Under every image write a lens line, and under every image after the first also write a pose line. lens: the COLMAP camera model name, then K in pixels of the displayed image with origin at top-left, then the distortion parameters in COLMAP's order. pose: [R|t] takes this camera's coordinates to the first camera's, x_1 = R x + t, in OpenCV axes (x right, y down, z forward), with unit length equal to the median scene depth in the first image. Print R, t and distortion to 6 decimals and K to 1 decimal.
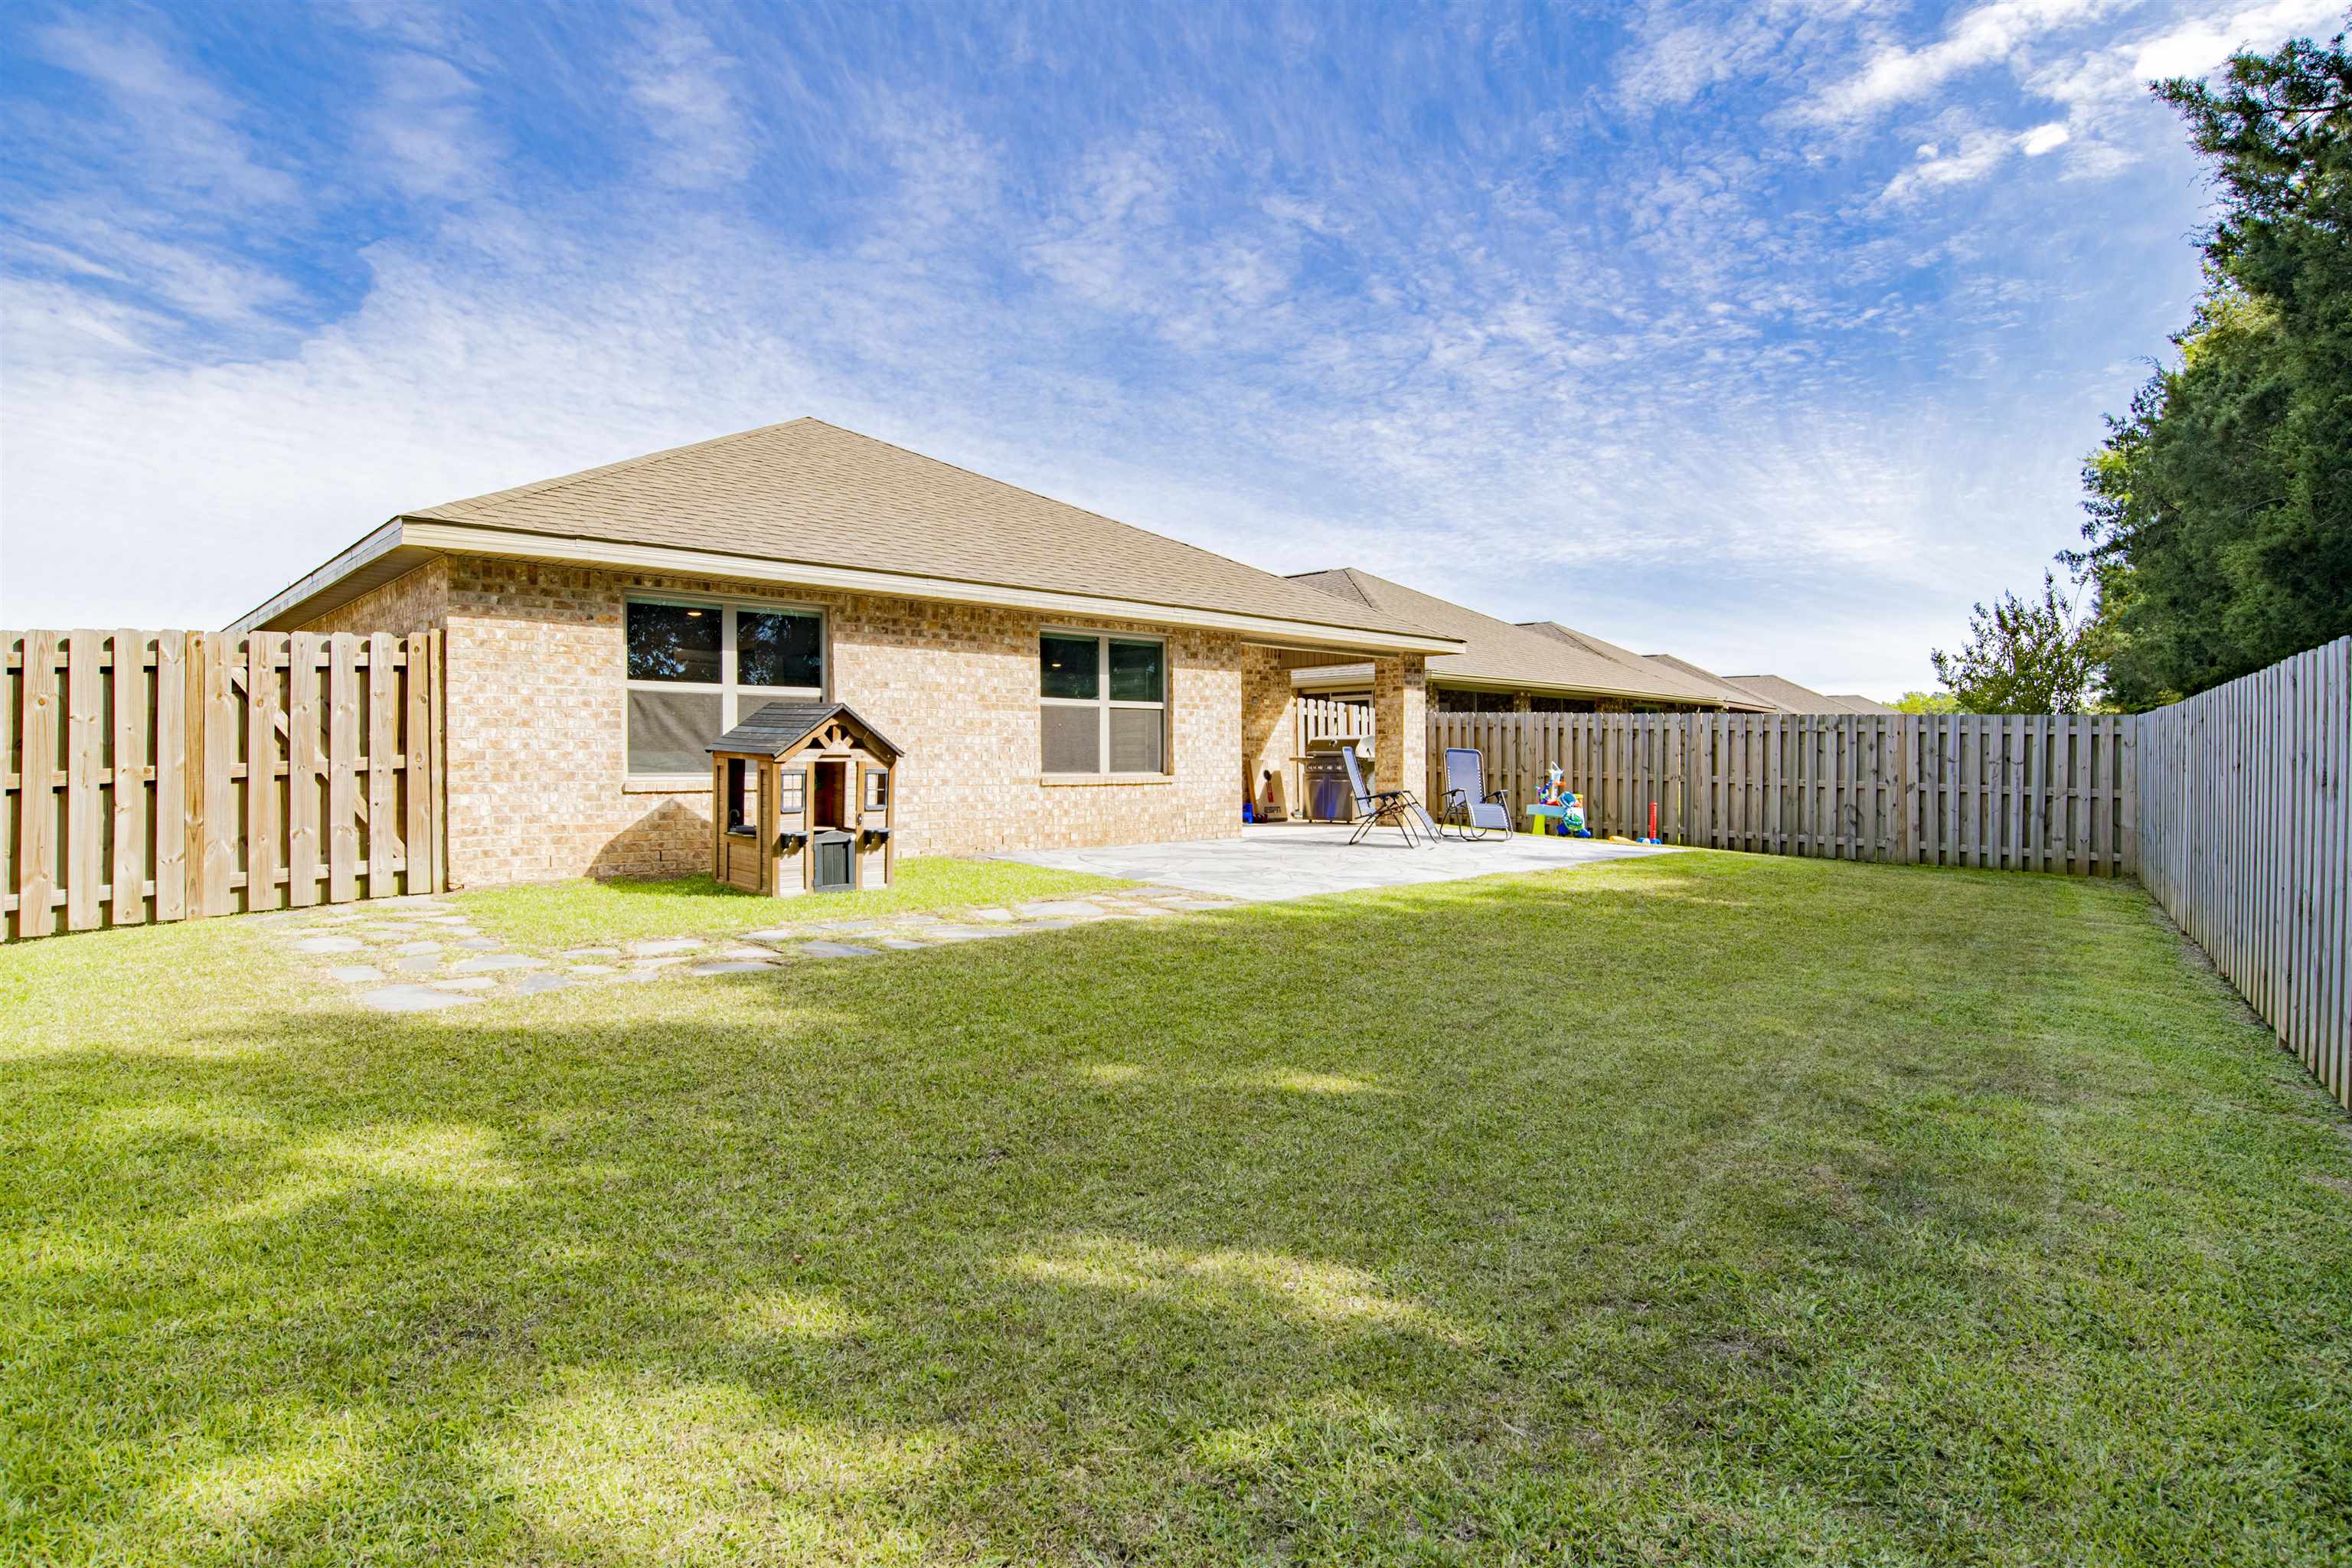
lens RADIAL K [[1283.1, 0, 1176.0], [0, 1283.1, 784.0], [0, 0, 1]] dist [-0.032744, 0.000931]
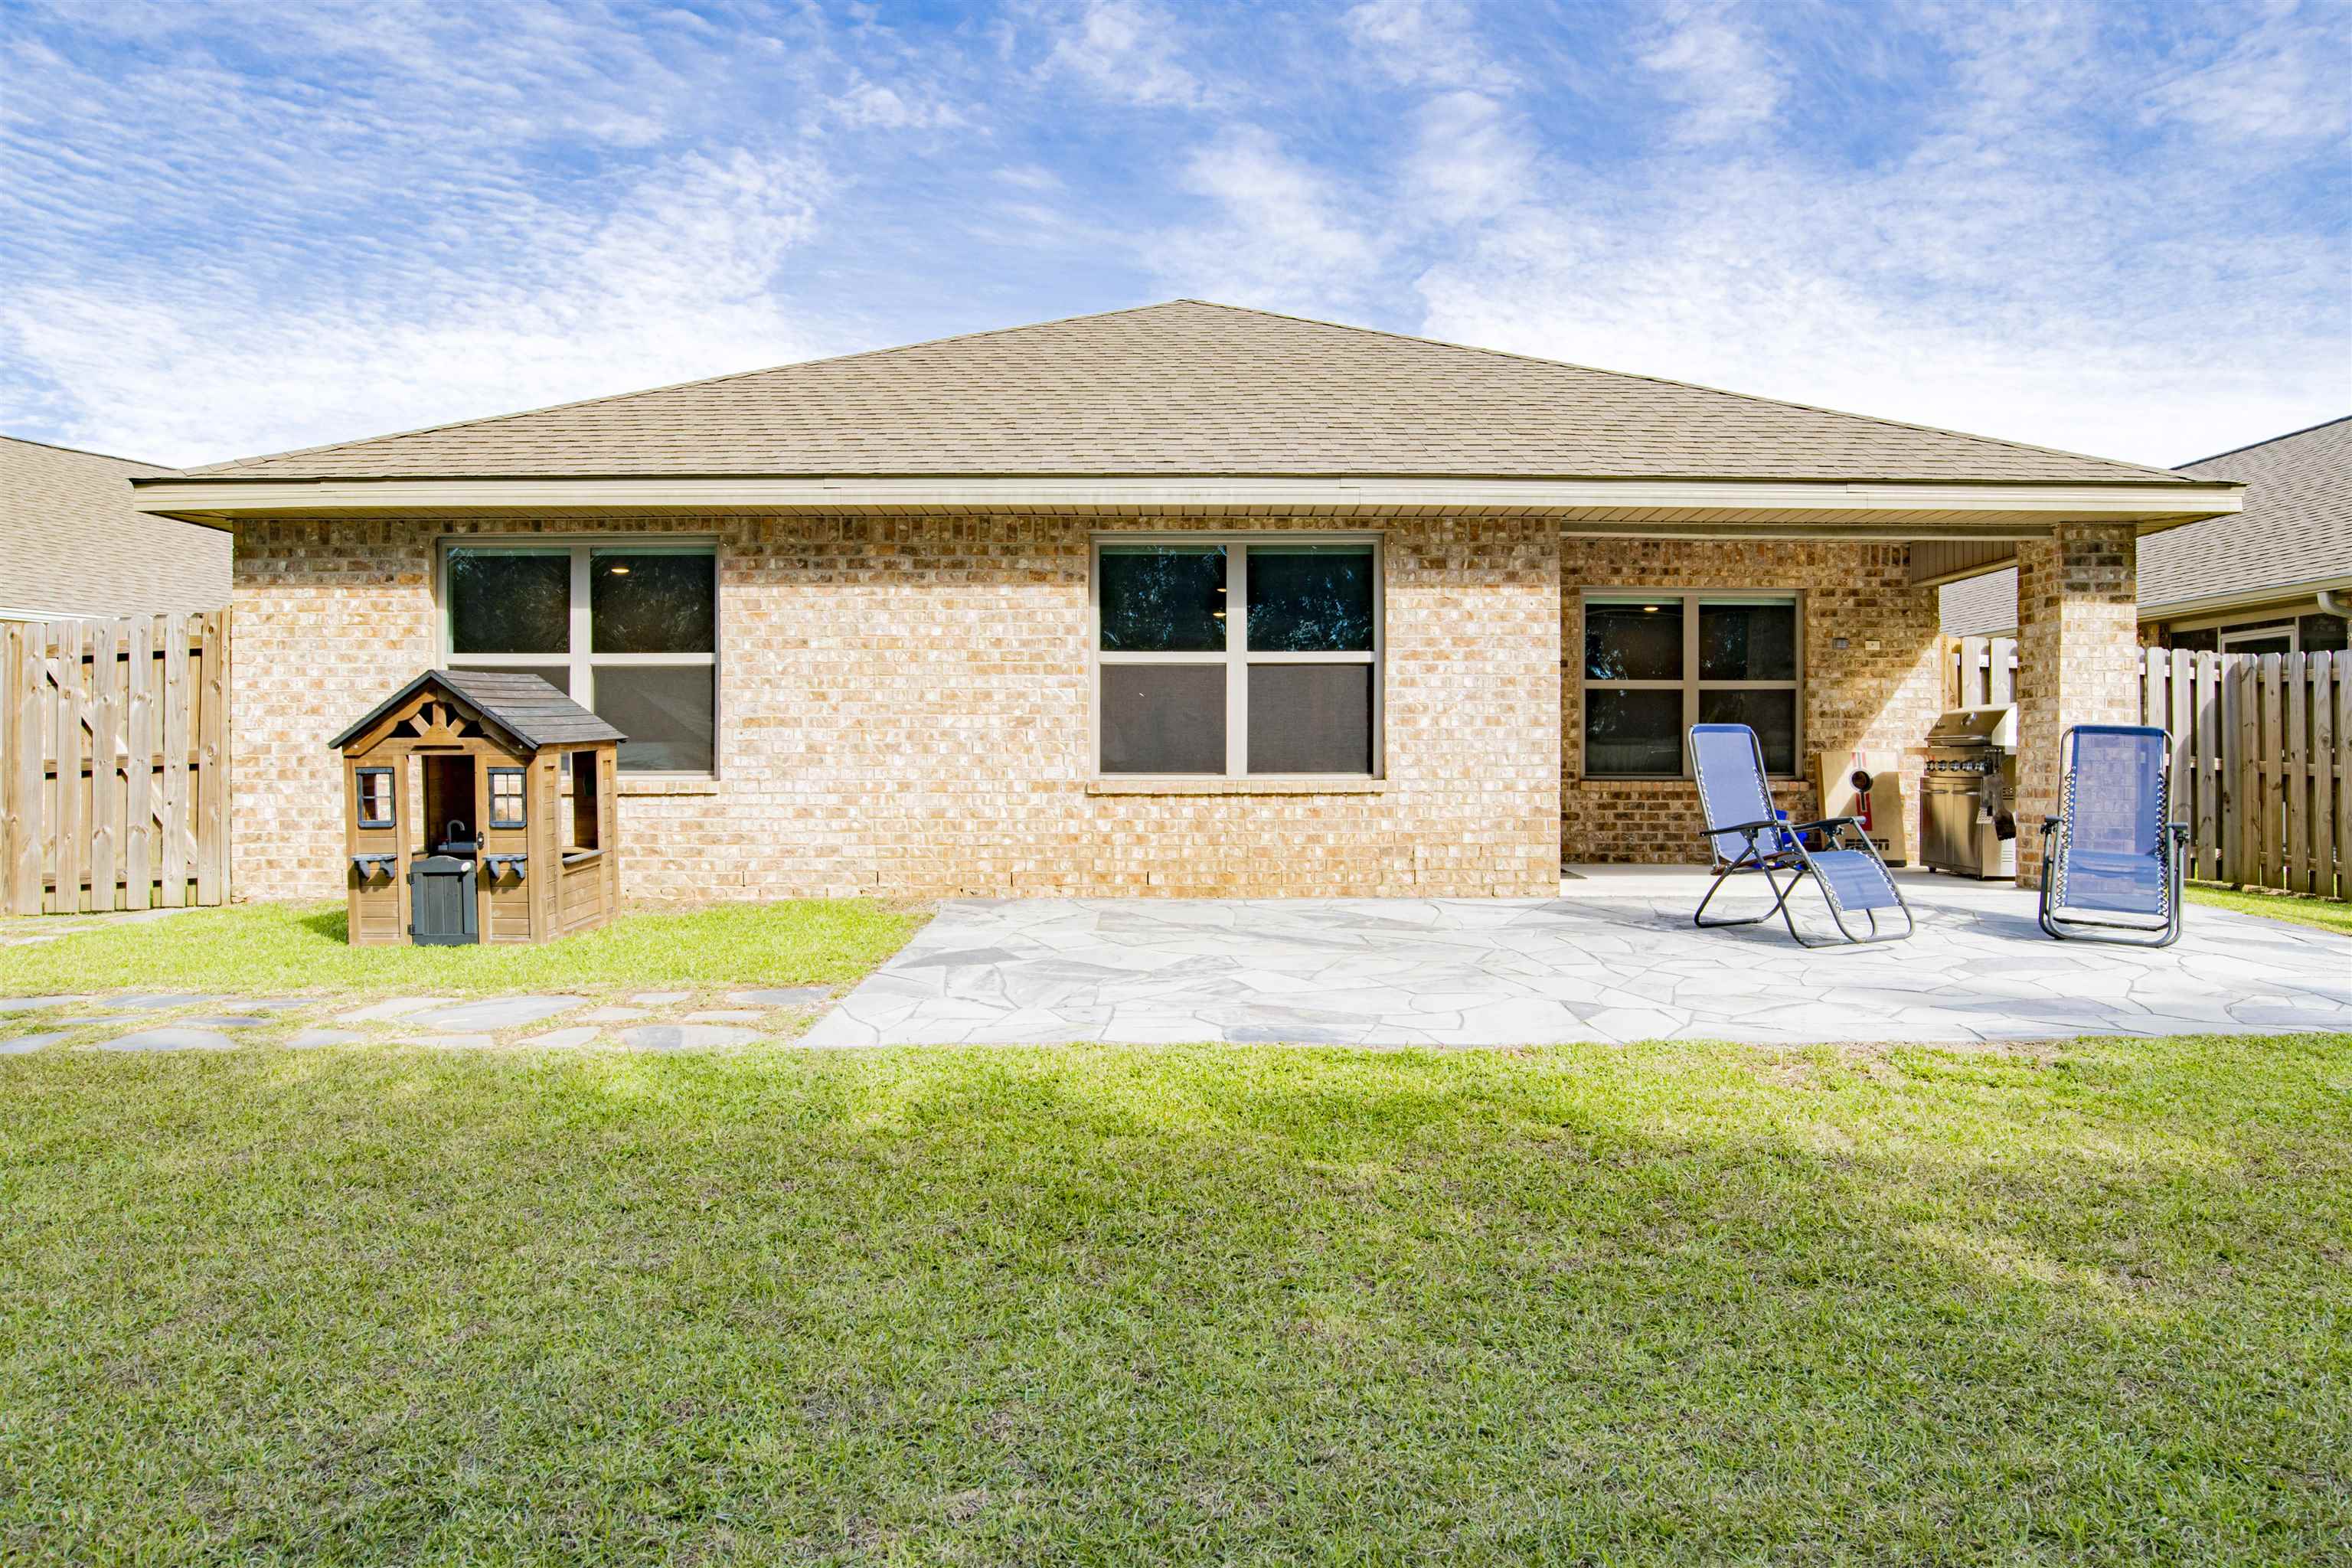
lens RADIAL K [[1362.0, 0, 1178.8], [0, 1362.0, 761.7], [0, 0, 1]] dist [-0.038305, -0.001646]
pose [[0.724492, 0.003171, -0.689276, 0.395253], [-0.010967, 0.999916, -0.006928, -0.010940], [0.689196, 0.012579, 0.724465, 0.584086]]
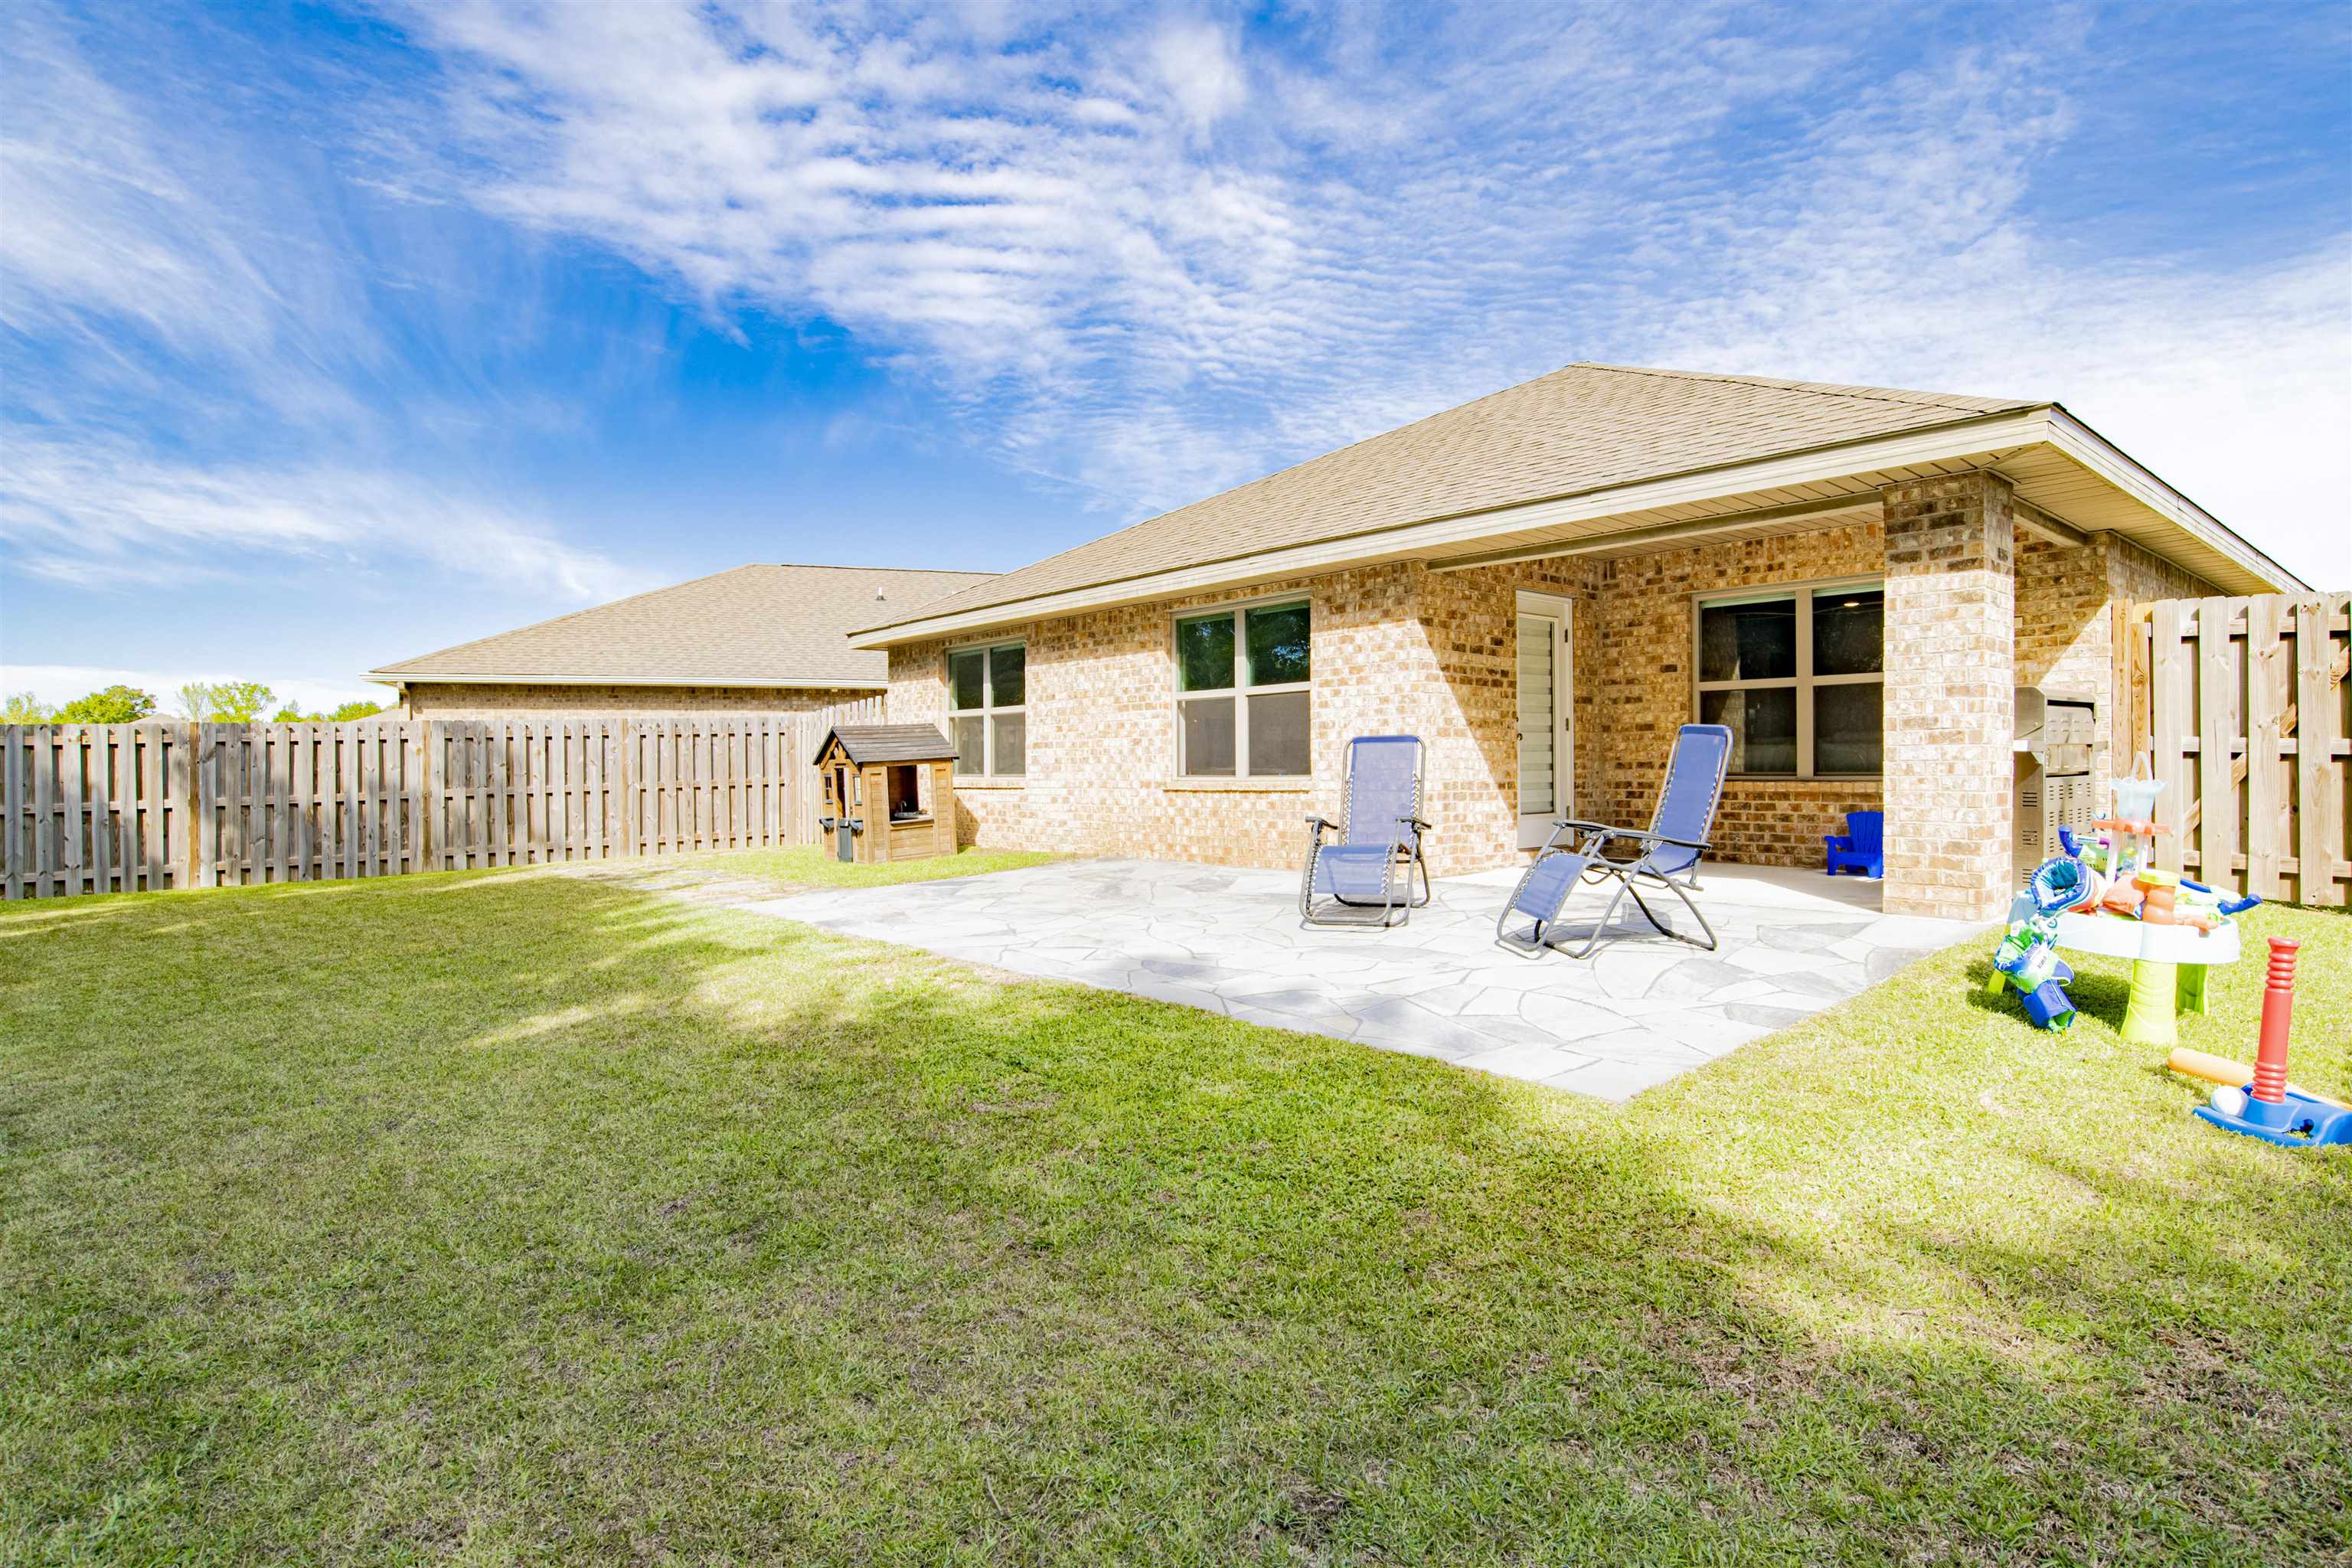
lens RADIAL K [[1180.6, 0, 1251.9], [0, 1180.6, 757.7], [0, 0, 1]] dist [-0.045765, 0.000040]
pose [[0.001466, -0.001576, -0.999998, 0.766572], [-0.001194, 0.999998, -0.001578, -0.021491], [0.999998, 0.001197, 0.001464, 1.113333]]
